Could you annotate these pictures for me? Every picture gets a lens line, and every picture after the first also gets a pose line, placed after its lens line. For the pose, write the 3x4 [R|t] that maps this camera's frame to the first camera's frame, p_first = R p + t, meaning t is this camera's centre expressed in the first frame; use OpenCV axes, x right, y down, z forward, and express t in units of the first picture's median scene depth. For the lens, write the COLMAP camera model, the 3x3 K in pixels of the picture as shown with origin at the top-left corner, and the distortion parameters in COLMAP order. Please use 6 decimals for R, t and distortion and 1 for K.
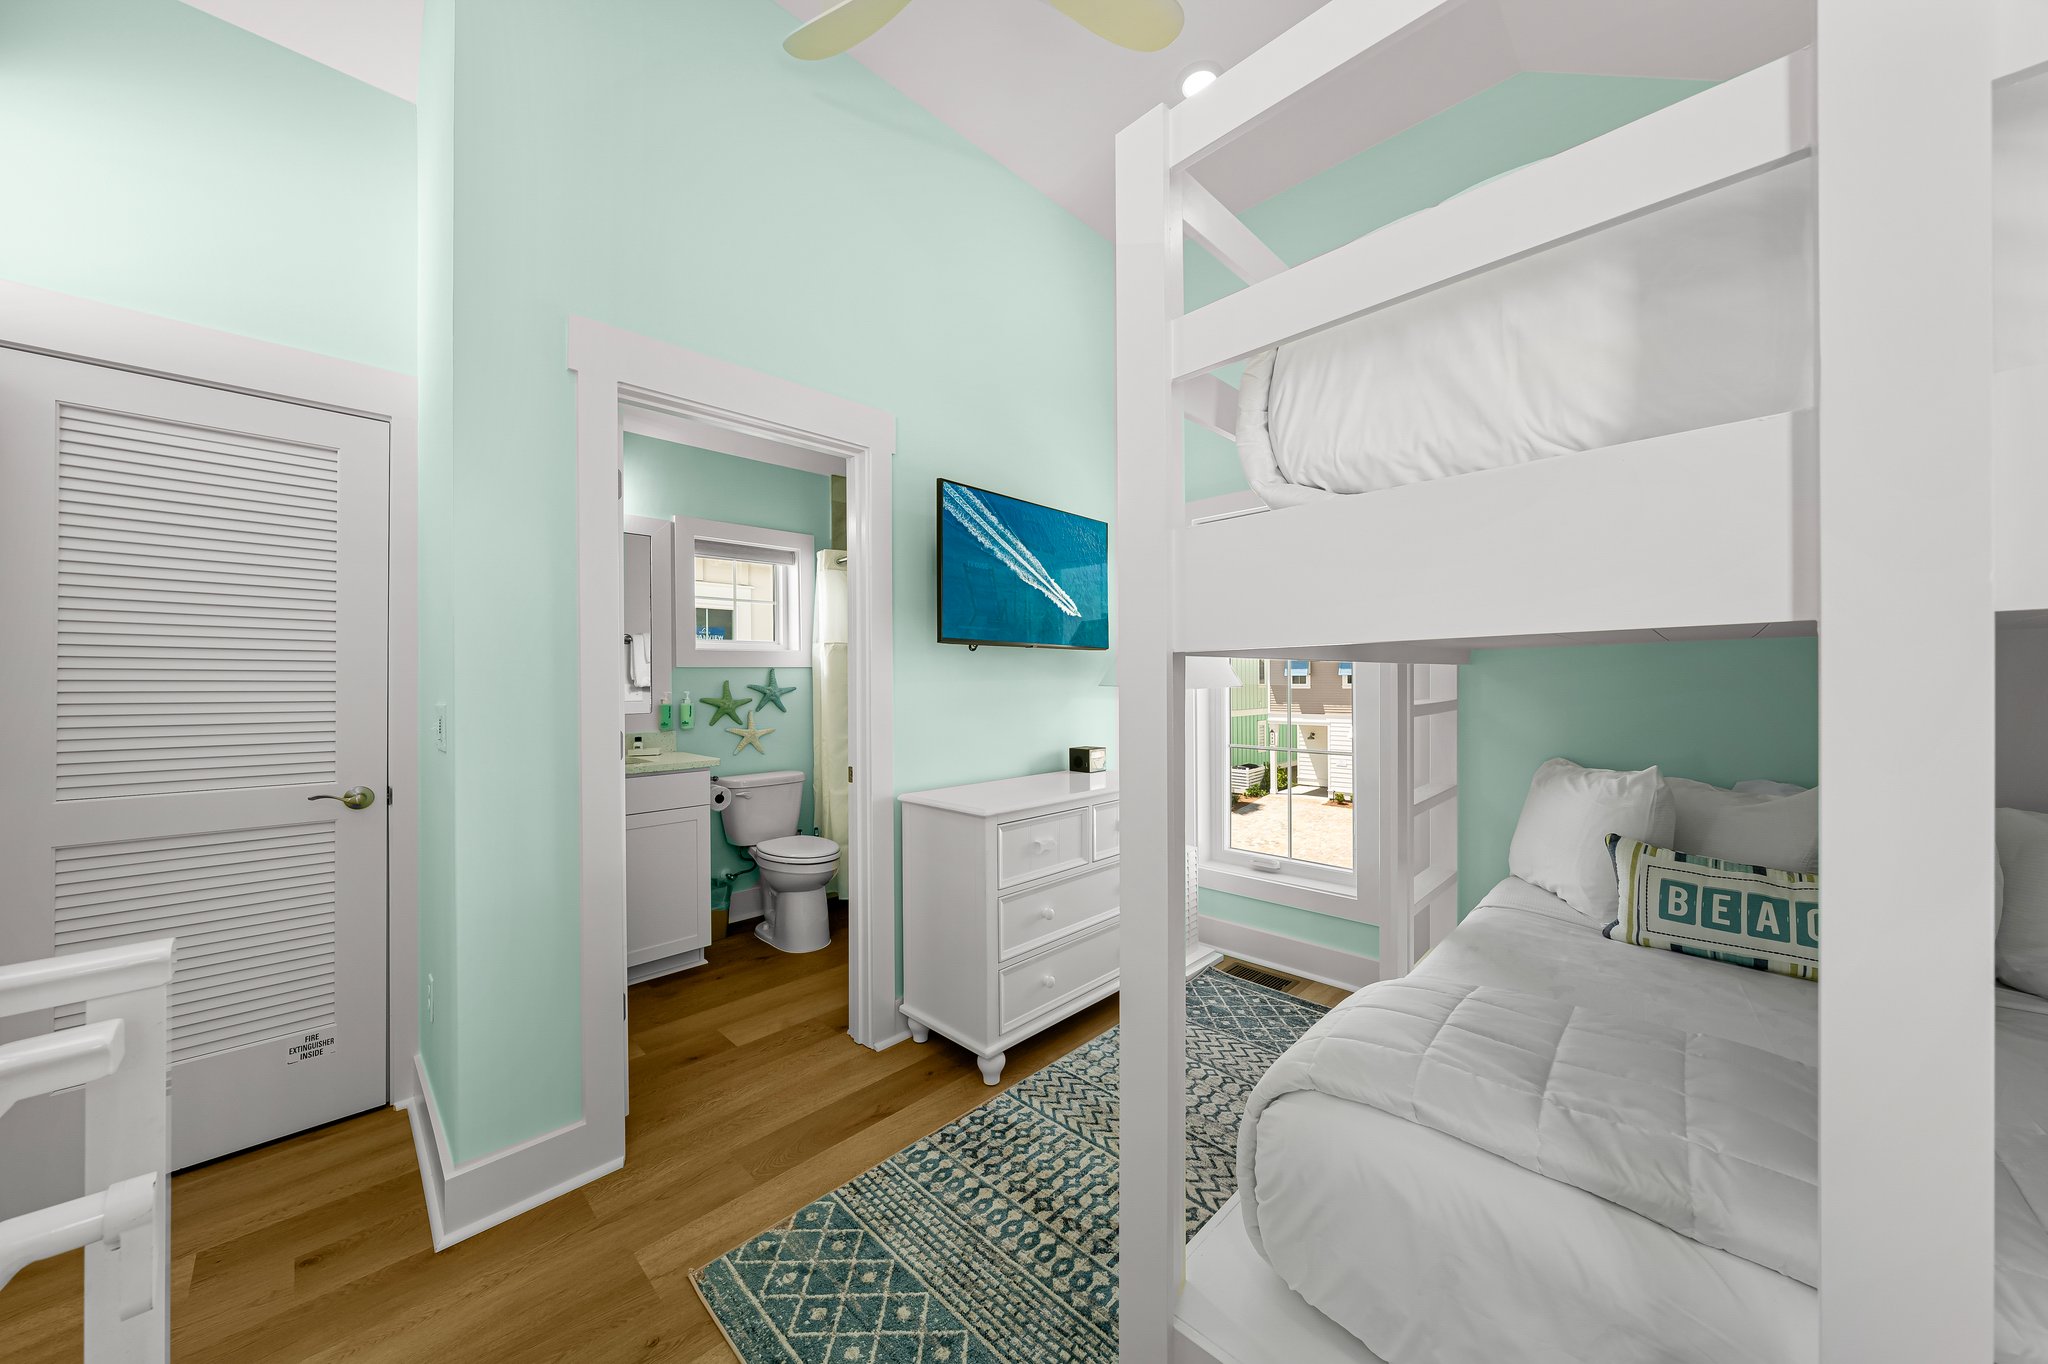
lens RADIAL K [[701.6, 0, 1022.0], [0, 701.6, 677.7], [0, 0, 1]] dist [-0.001822, -0.000113]
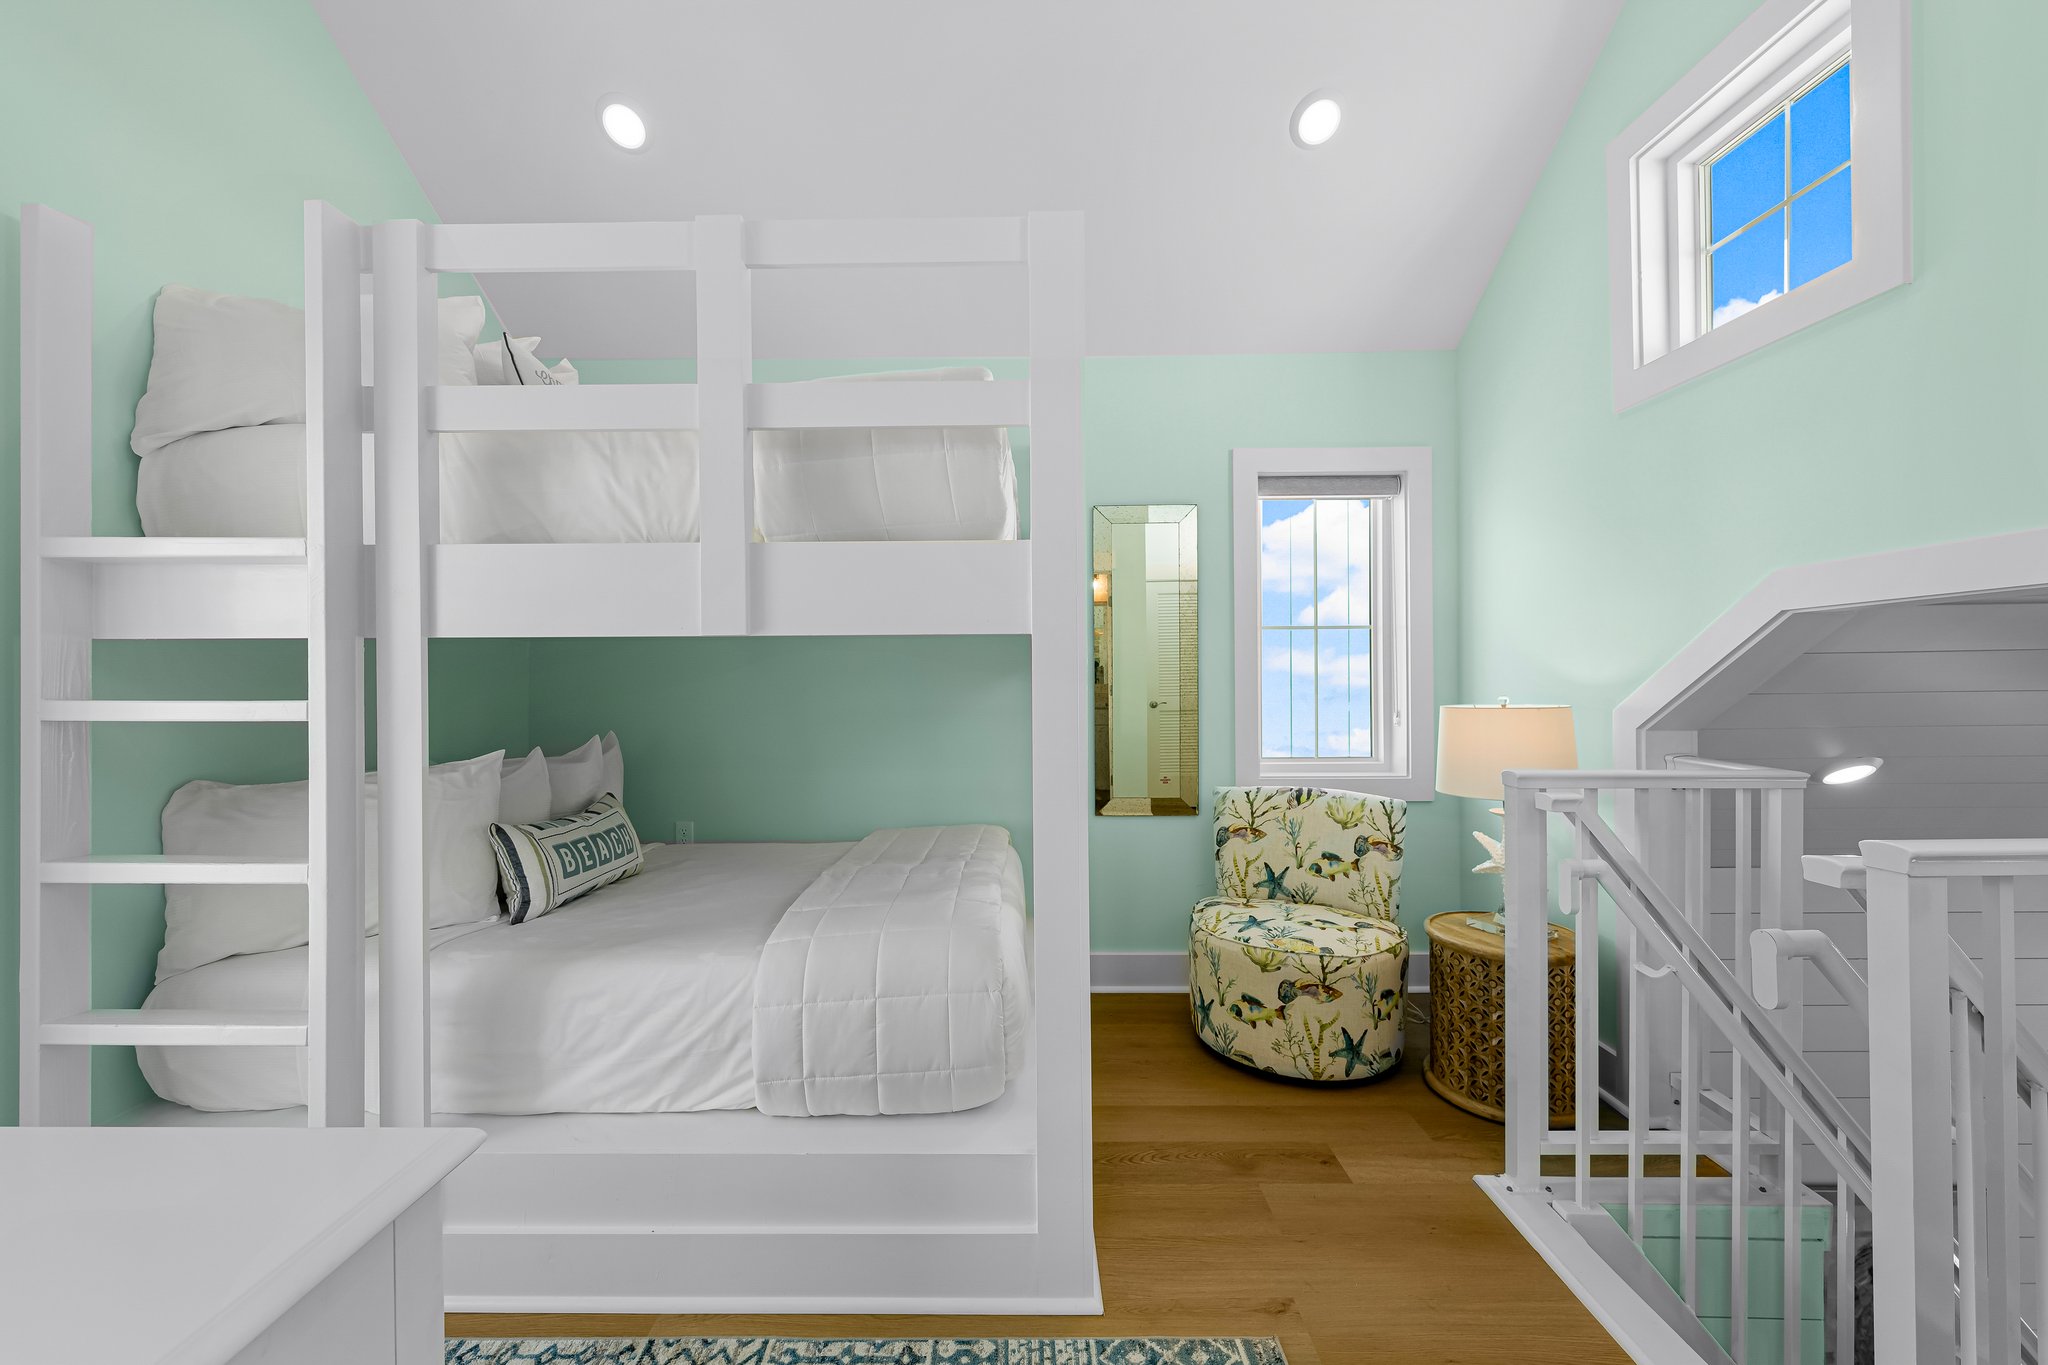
lens RADIAL K [[807.8, 0, 1018.7], [0, 807.8, 677.2], [0, 0, 1]] dist [-0.000534, -0.000374]
pose [[-0.696684, 0.012398, 0.717271, -0.575281], [0.008009, 0.999923, -0.009505, 0.041338], [-0.717334, -0.000877, -0.696729, 1.501801]]
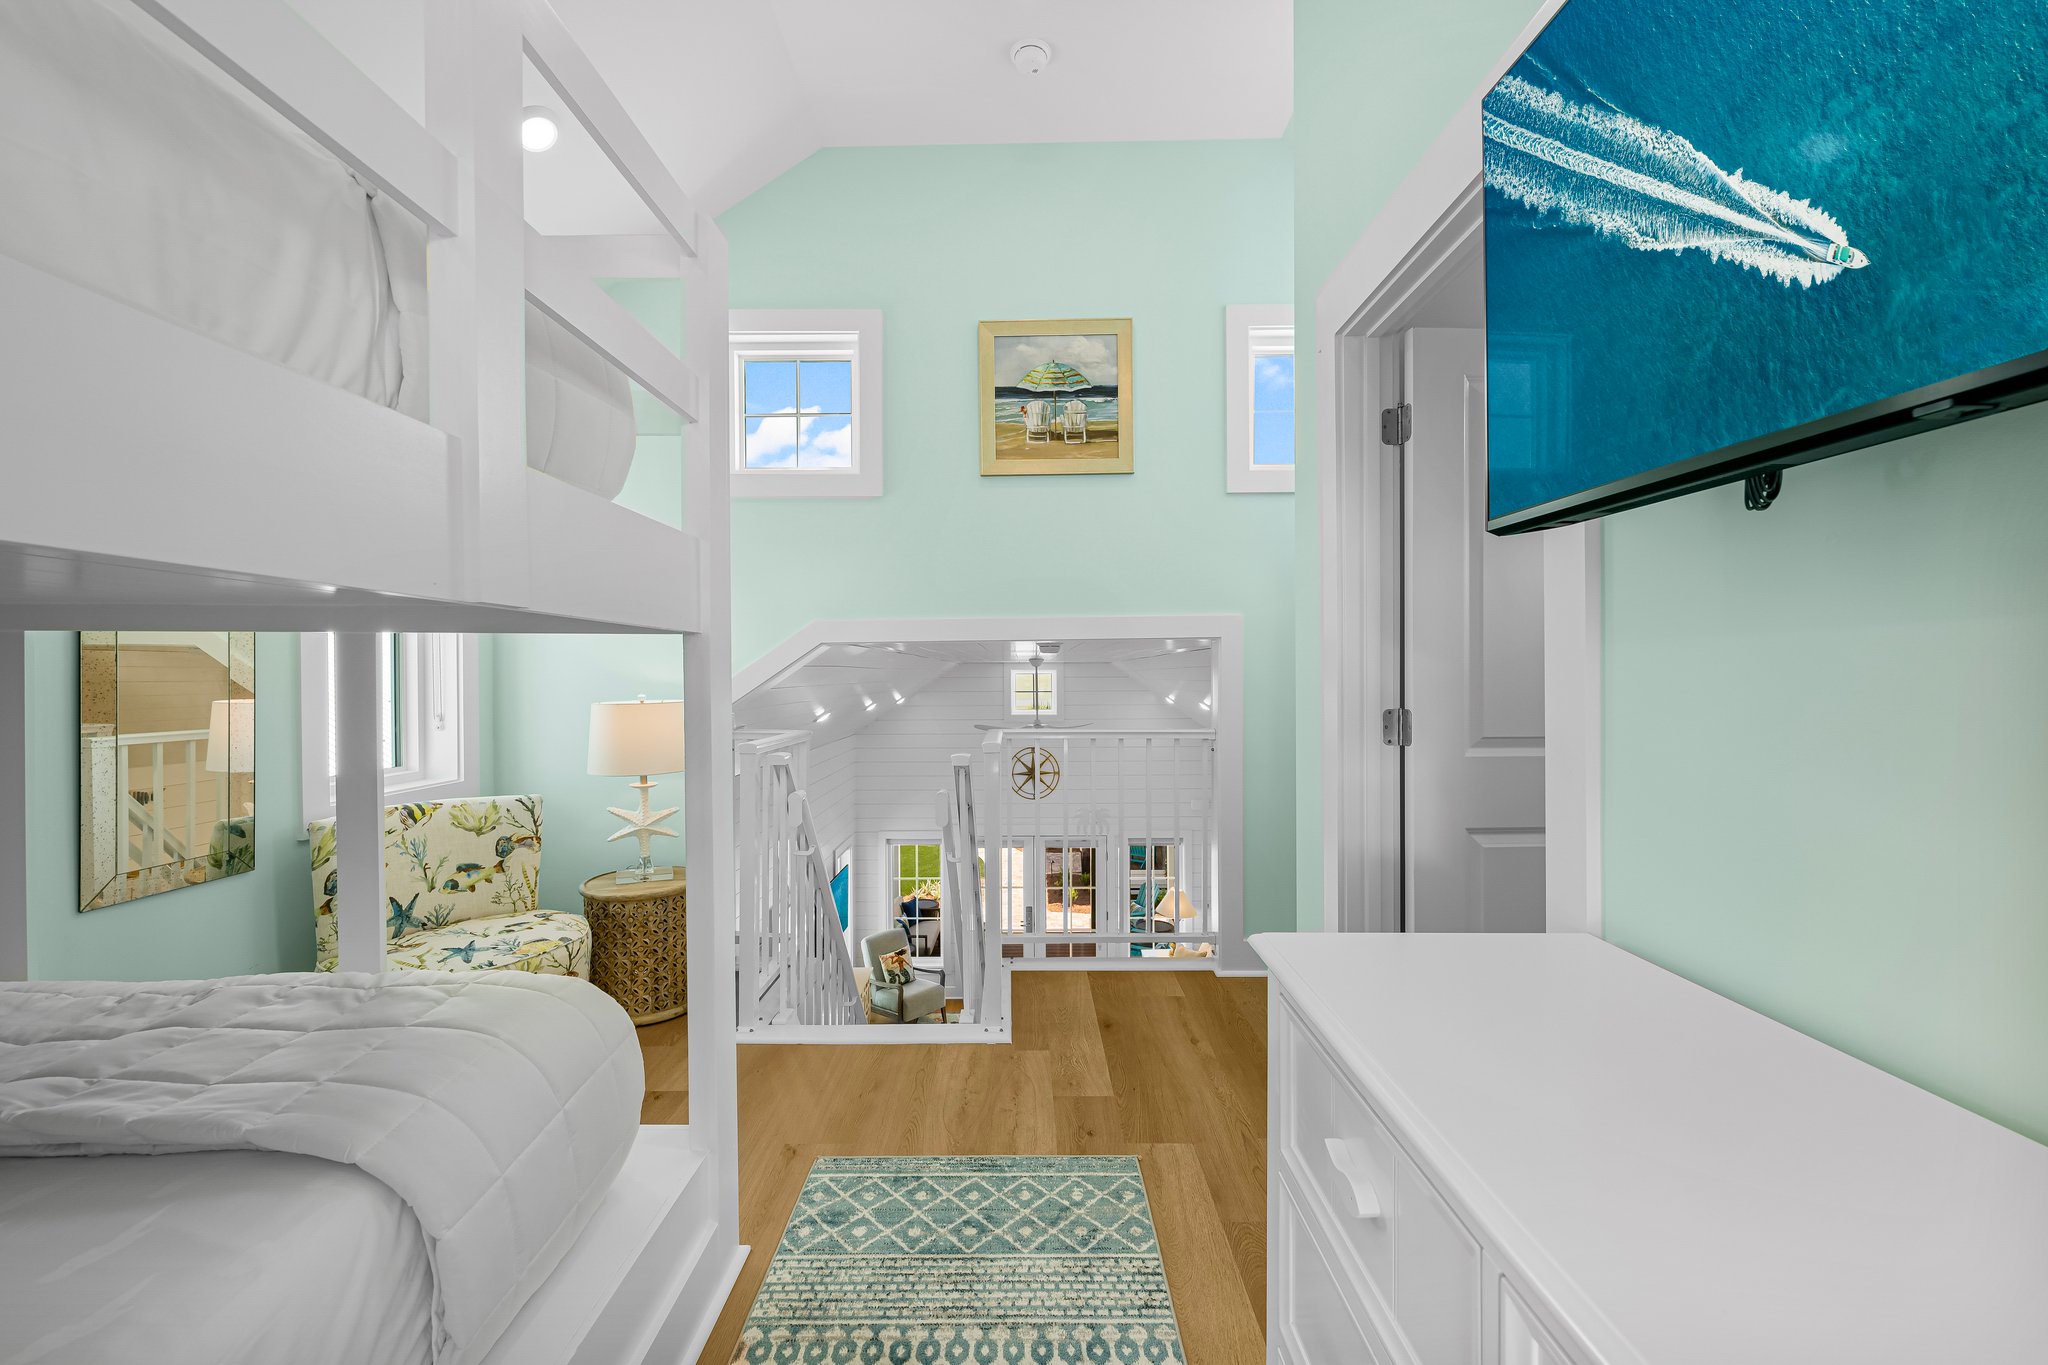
lens RADIAL K [[784.3, 0, 1022.4], [0, 784.3, 678.3], [0, 0, 1]] dist [-0.000298, -0.000076]
pose [[-0.714041, 0.013142, -0.699981, 0.568118], [0.011905, 0.999907, 0.006629, 0.029854], [0.700003, -0.003600, -0.714131, 1.771501]]
